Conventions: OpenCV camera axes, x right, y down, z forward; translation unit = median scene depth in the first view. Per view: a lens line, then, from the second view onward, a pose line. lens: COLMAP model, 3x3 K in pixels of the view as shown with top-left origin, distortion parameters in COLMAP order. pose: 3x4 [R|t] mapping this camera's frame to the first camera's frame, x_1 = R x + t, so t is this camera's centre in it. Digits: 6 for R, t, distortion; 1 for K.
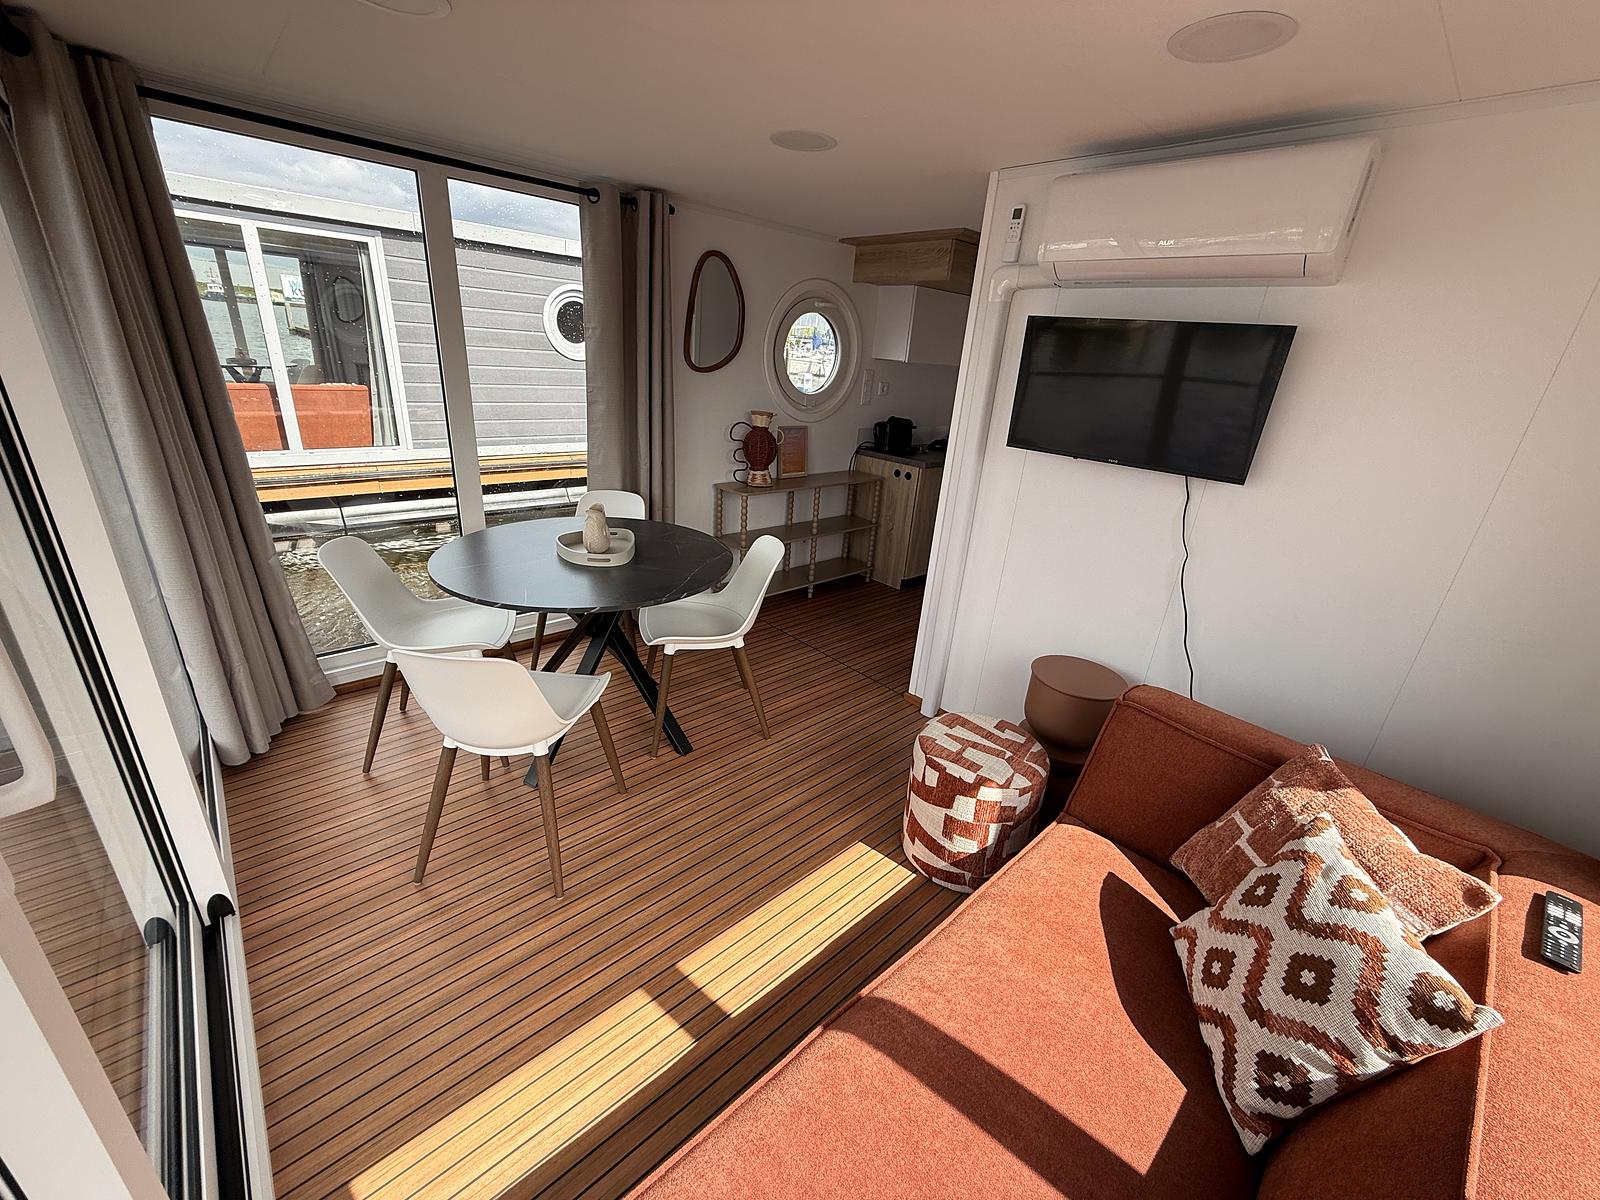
lens RADIAL K [[632.5, 0, 802.3], [0, 632.5, 600.3], [0, 0, 1]] dist [0.003675, -0.000322]
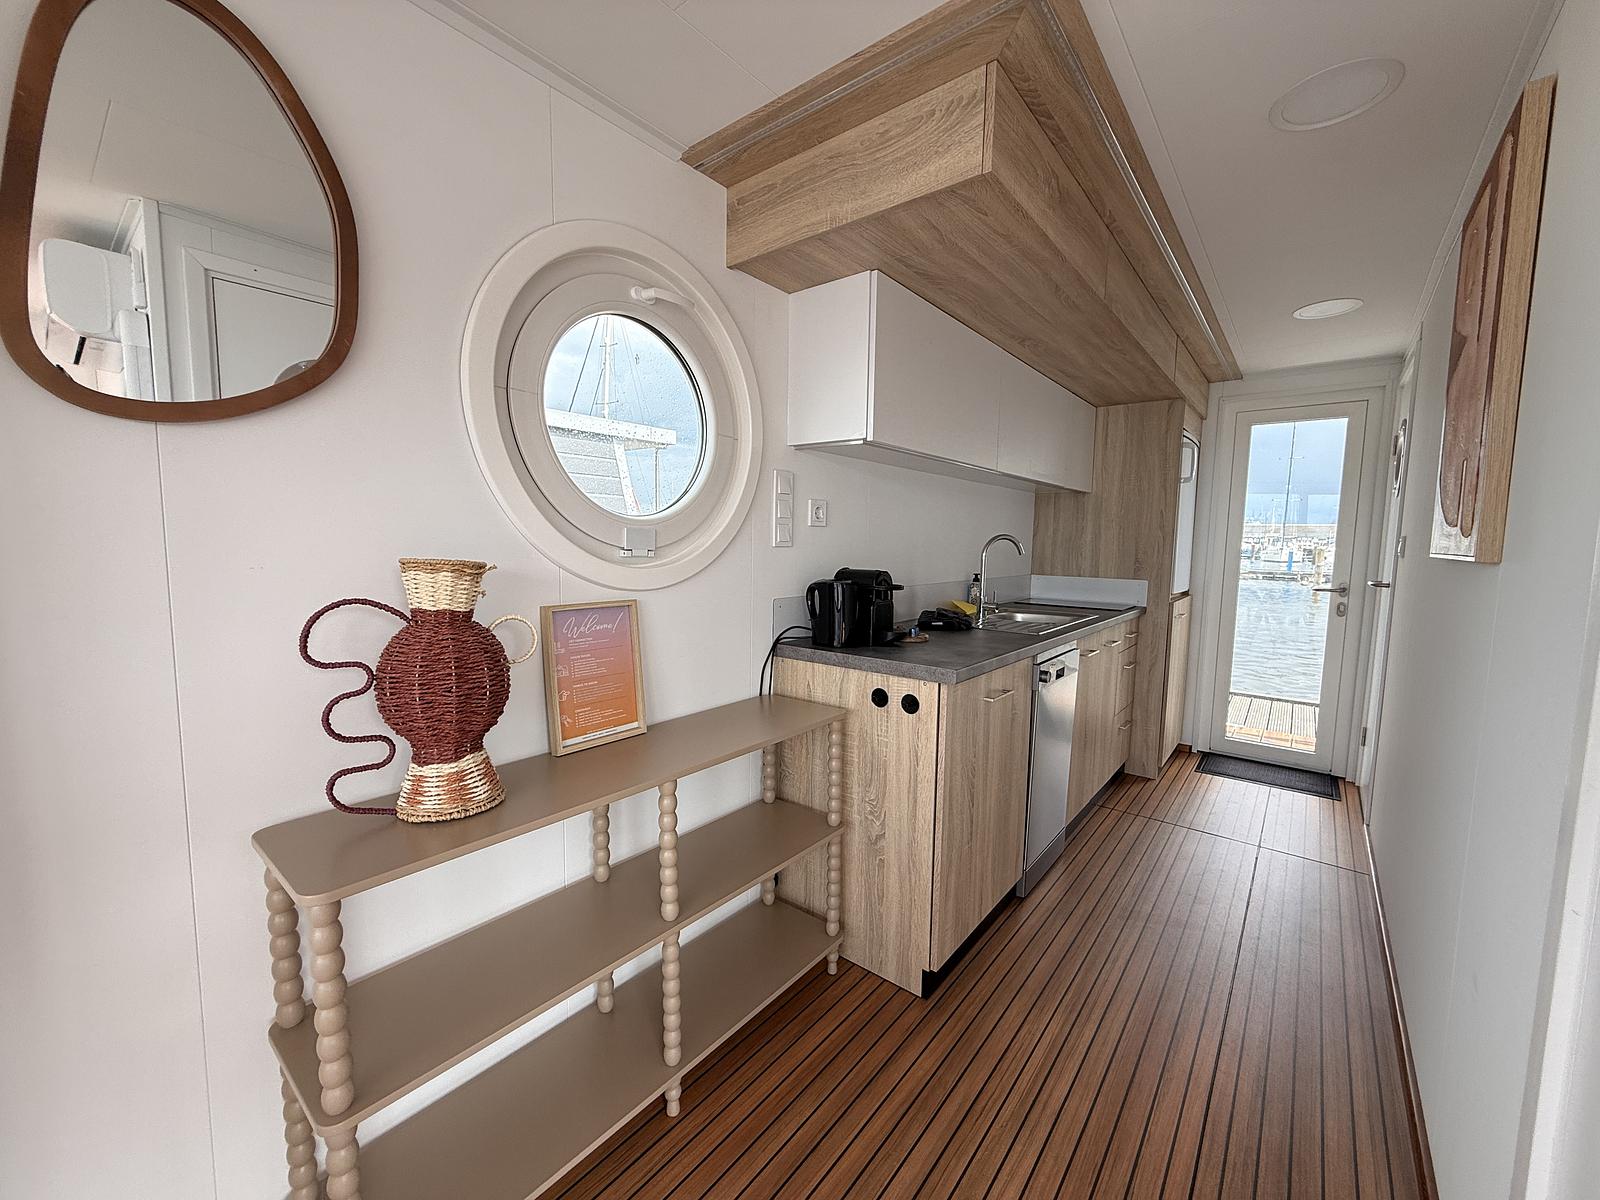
lens RADIAL K [[632.5, 0, 797.2], [0, 632.5, 600.3], [0, 0, 1]] dist [0.003675, -0.000322]
pose [[0.988050, -0.074521, 0.134923, 0.046664], [0.109217, 0.956167, -0.271691, -0.149950], [-0.108762, 0.283180, 0.952880, 0.580961]]
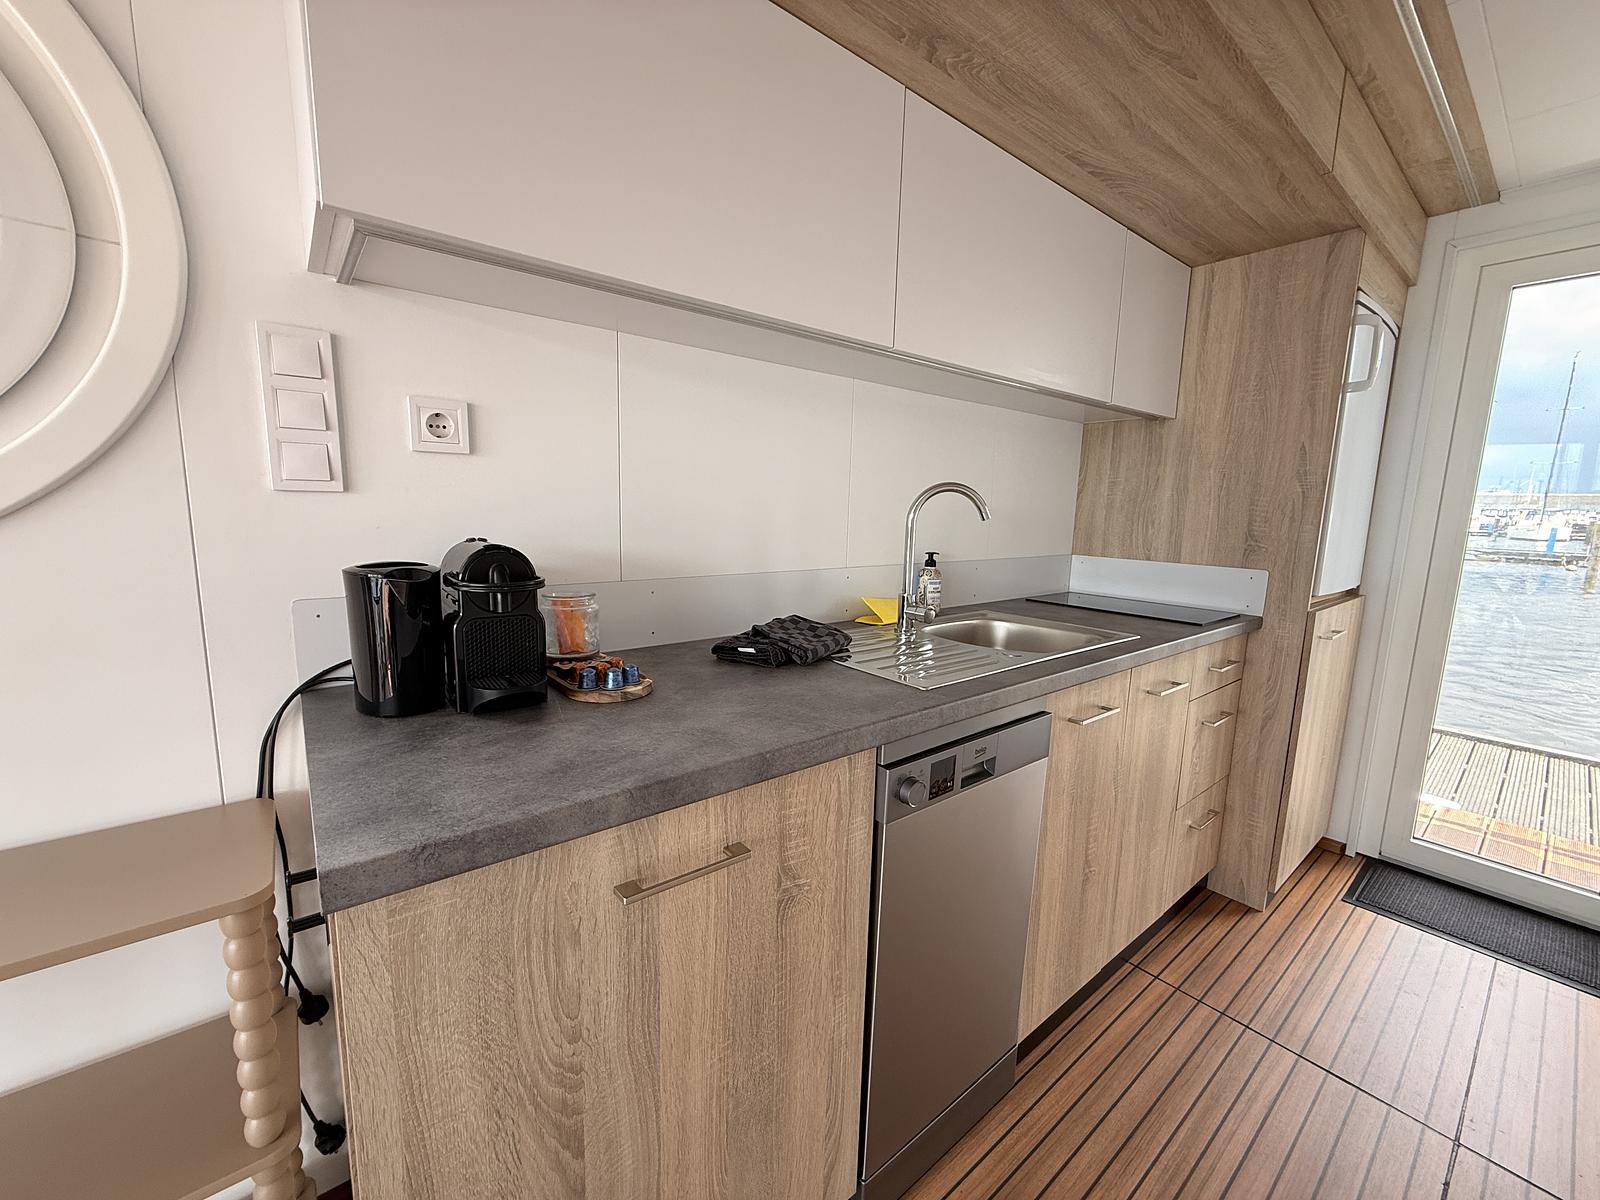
lens RADIAL K [[632.5, 0, 806.3], [0, 632.5, 600.6], [0, 0, 1]] dist [0.003675, -0.000322]
pose [[0.996825, -0.043397, -0.066762, 0.274221], [0.026468, 0.971343, -0.236203, -0.217648], [0.075099, 0.233686, 0.969408, 0.808660]]
